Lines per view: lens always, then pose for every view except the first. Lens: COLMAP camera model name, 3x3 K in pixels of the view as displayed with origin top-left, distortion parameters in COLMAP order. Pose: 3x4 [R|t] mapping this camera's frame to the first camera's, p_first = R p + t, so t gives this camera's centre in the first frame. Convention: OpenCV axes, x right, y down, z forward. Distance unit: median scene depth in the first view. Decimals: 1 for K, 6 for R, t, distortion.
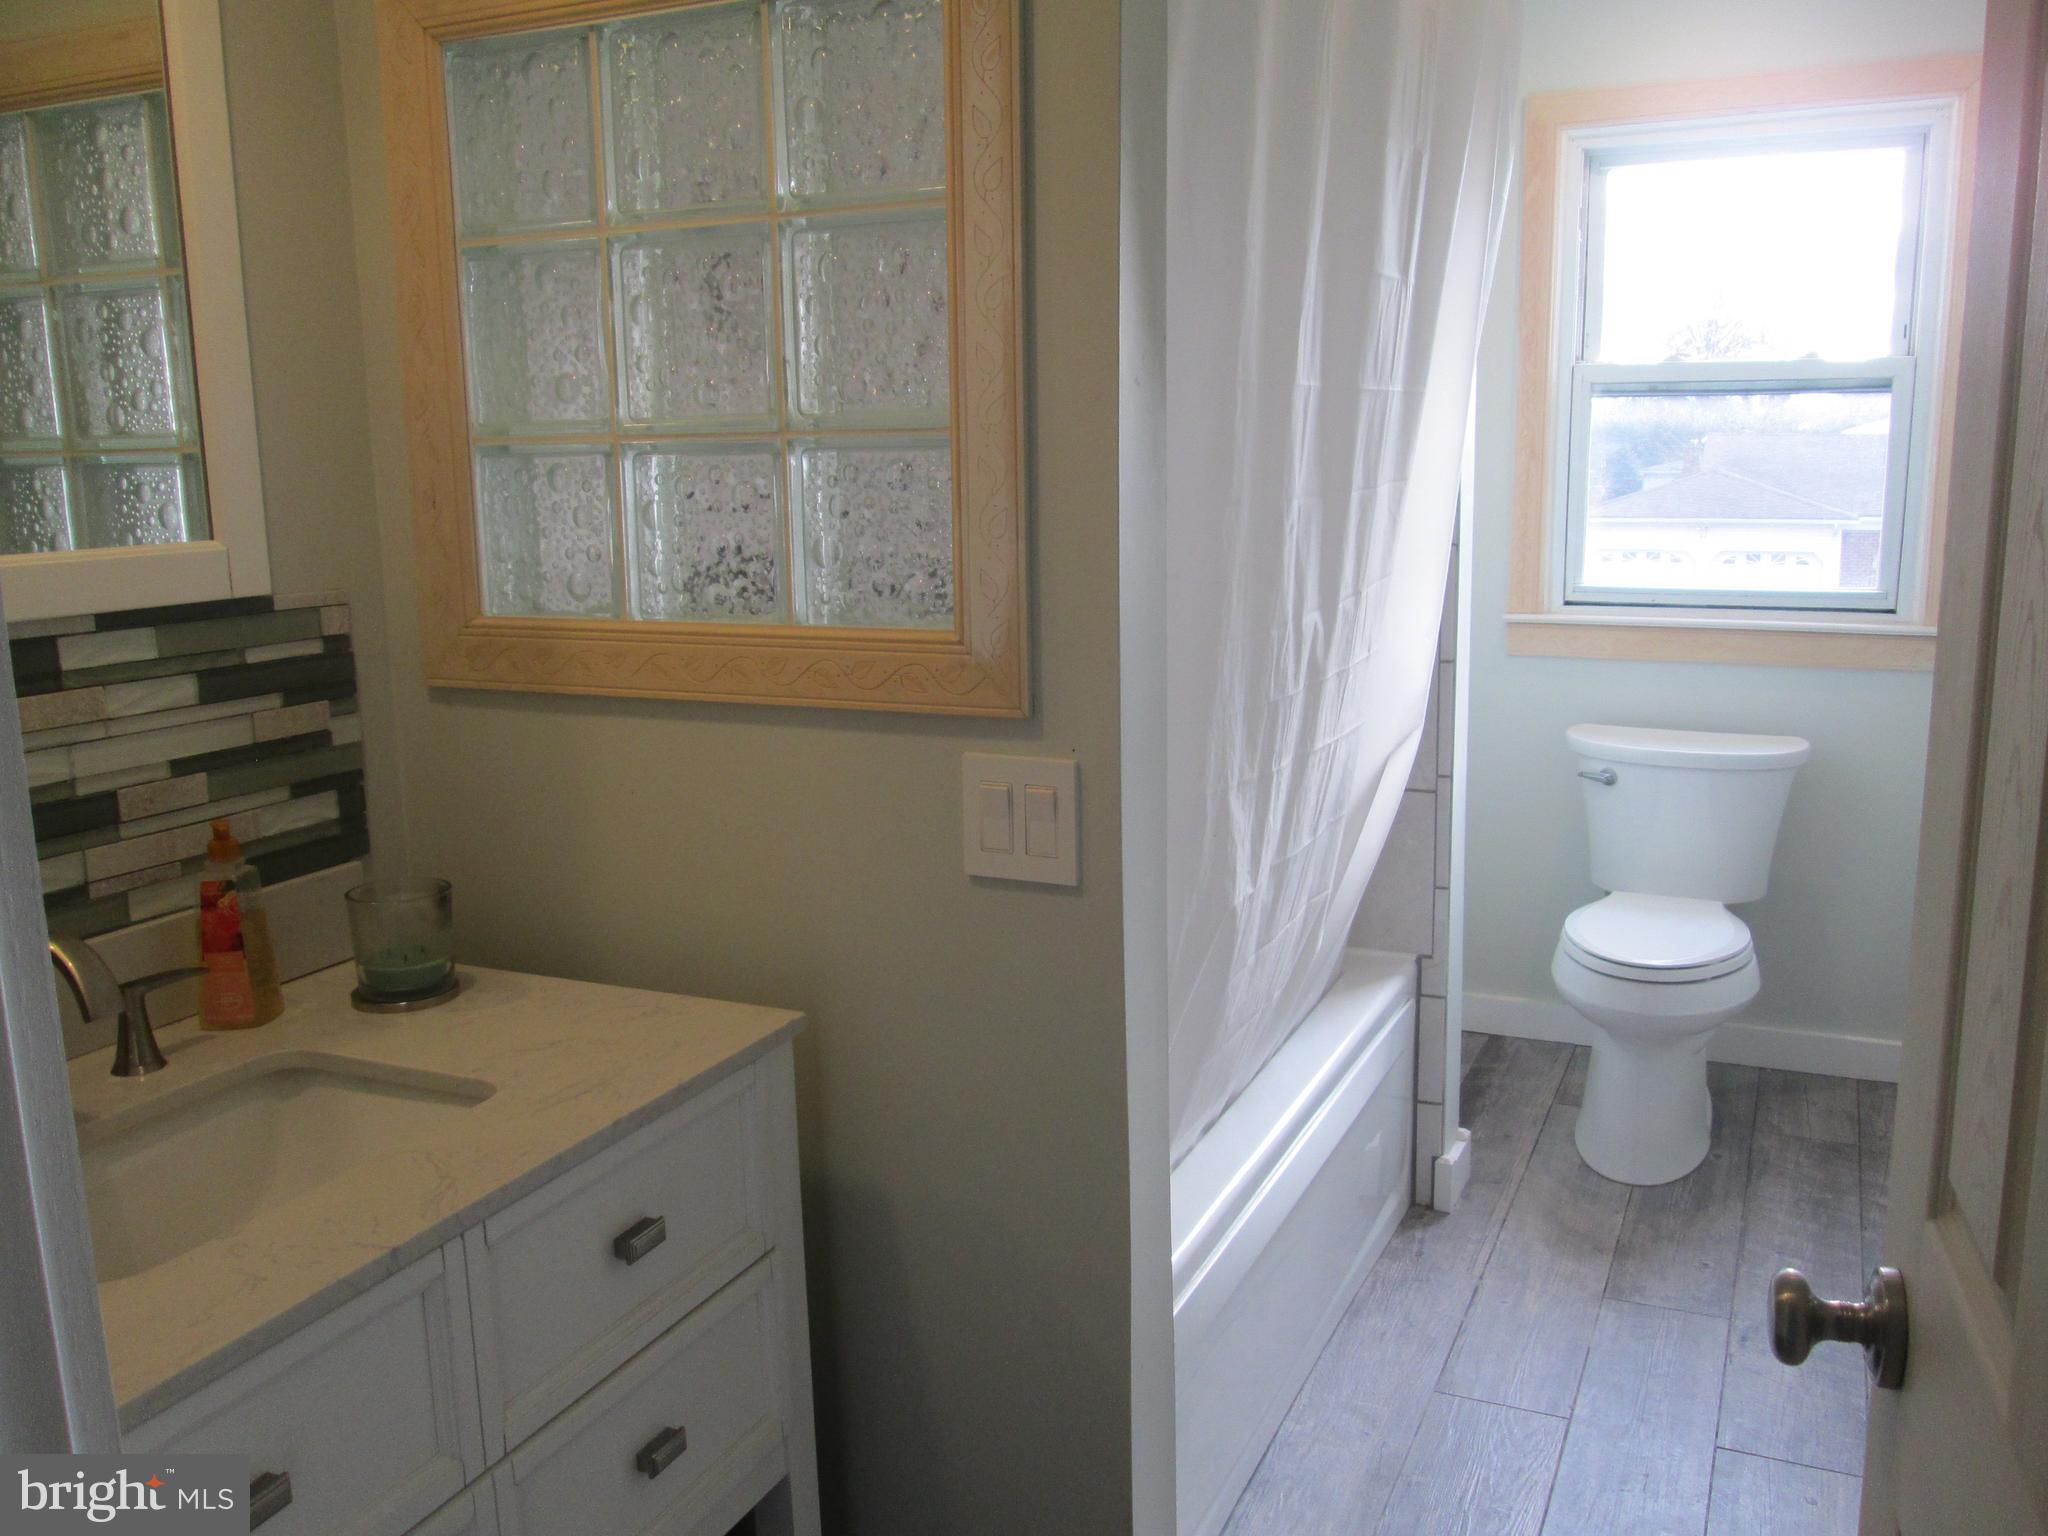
lens RADIAL K [[1731.1, 0, 1024.0], [0, 1731.1, 768.0], [0, 0, 1]] dist [-0.045607, 0.117647]
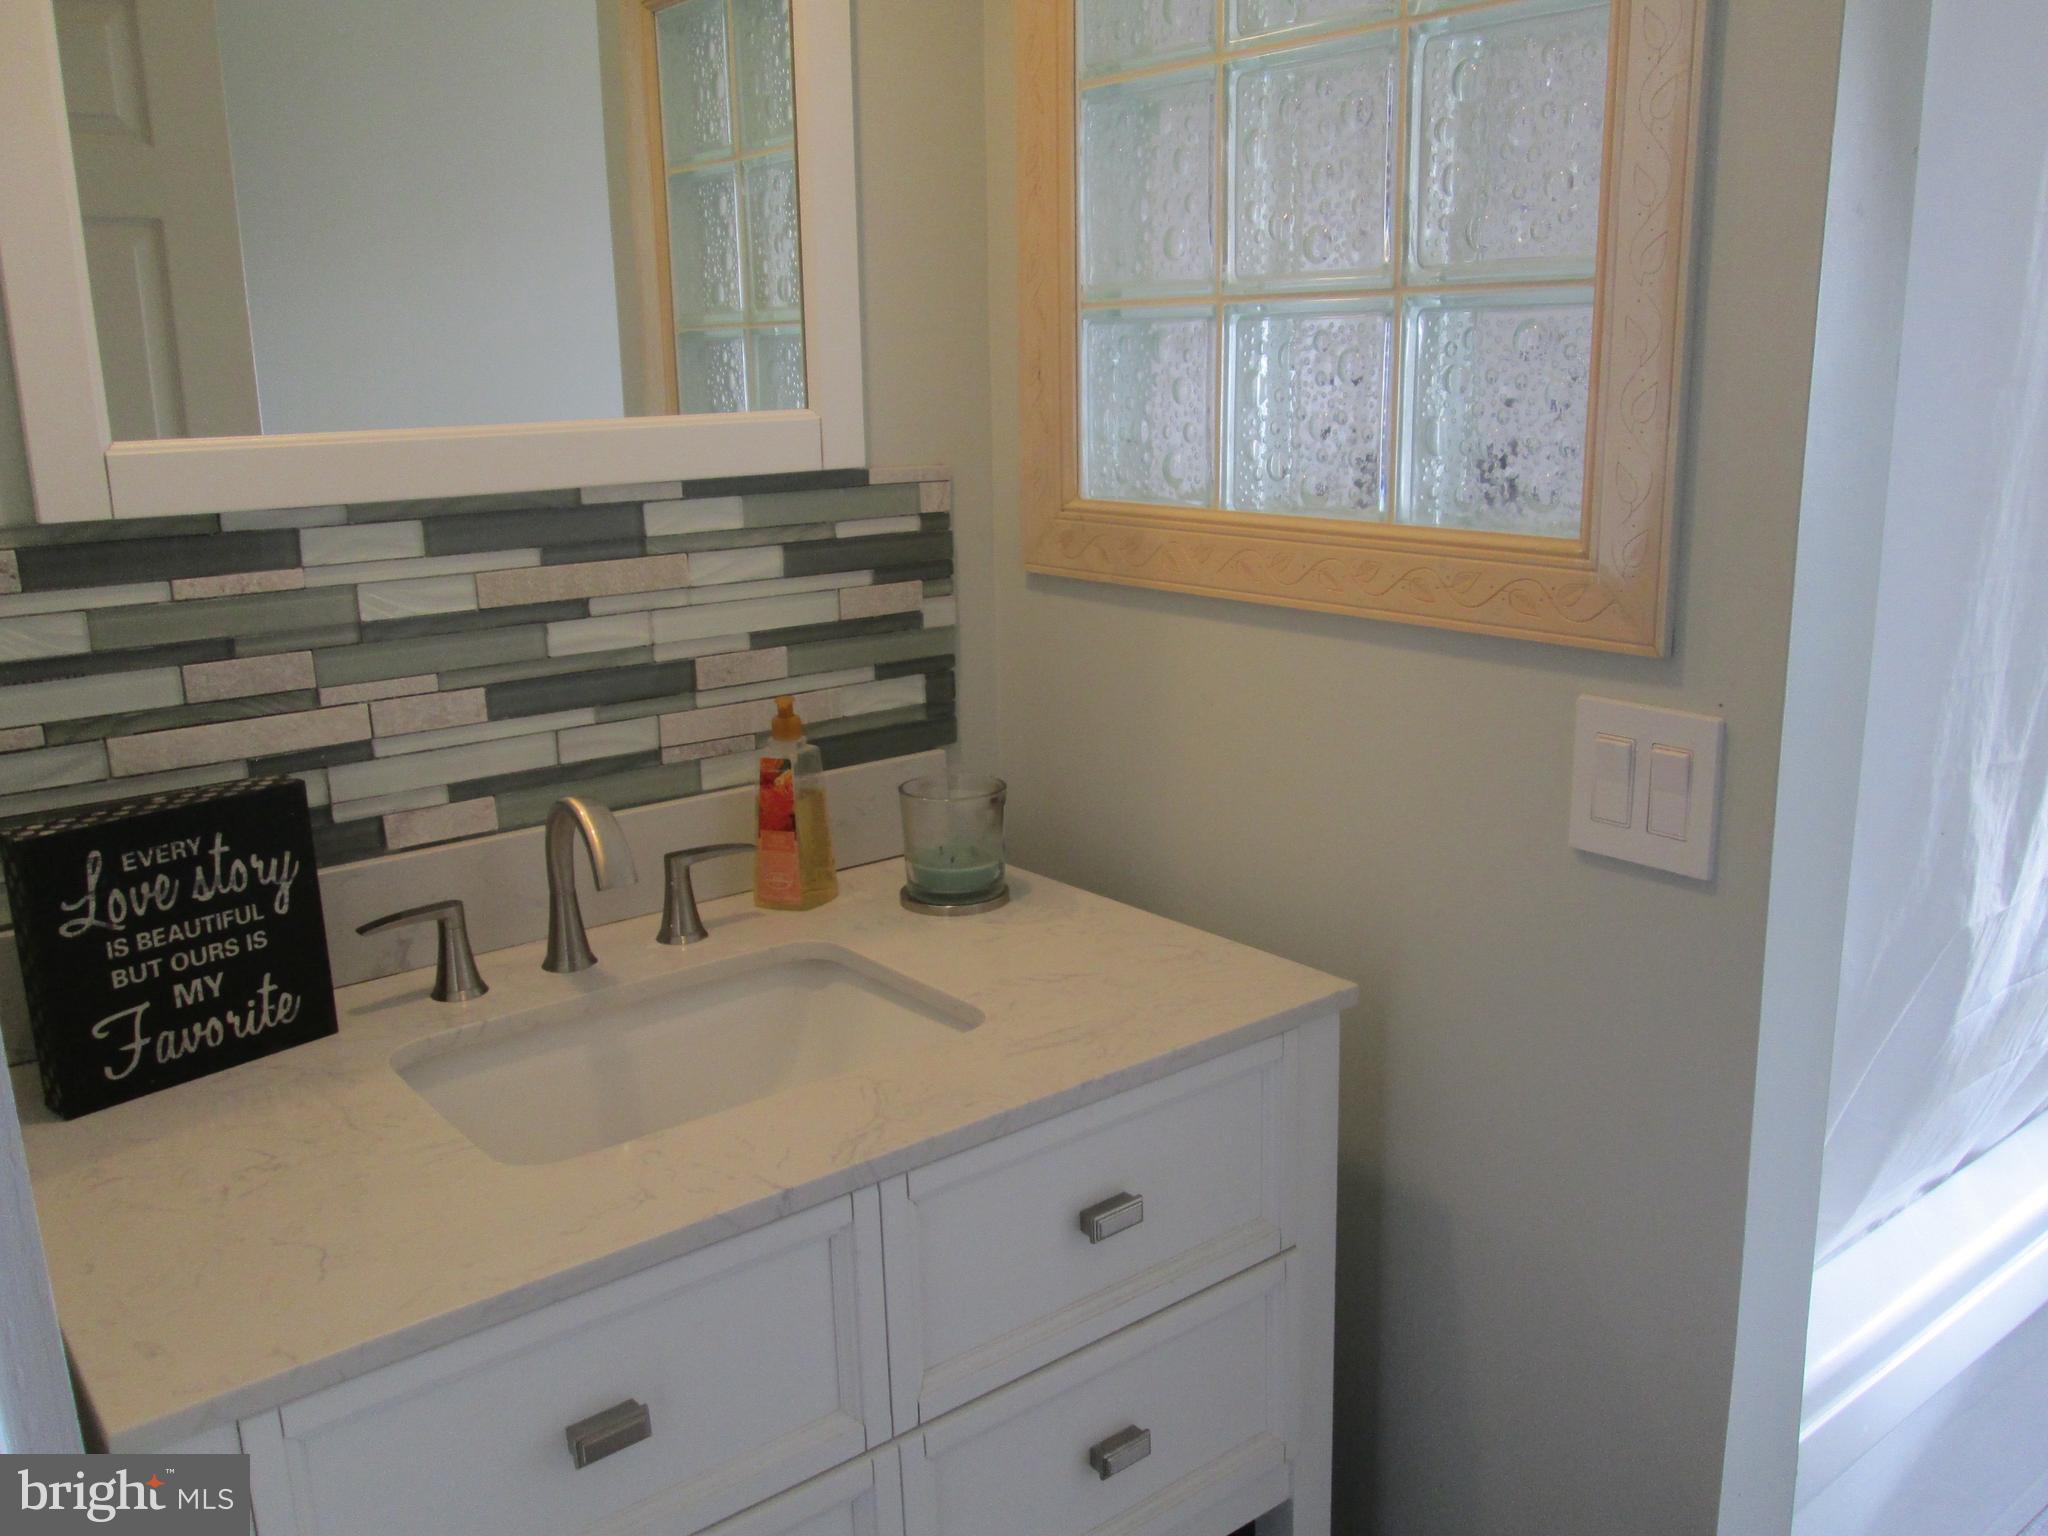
lens RADIAL K [[1731.1, 0, 1024.0], [0, 1731.1, 768.0], [0, 0, 1]] dist [-0.045607, 0.117647]
pose [[0.895307, 0.105927, -0.432672, 0.081514], [-0.079846, 0.993746, 0.078067, -0.016606], [0.438235, -0.035347, 0.898165, 0.170320]]
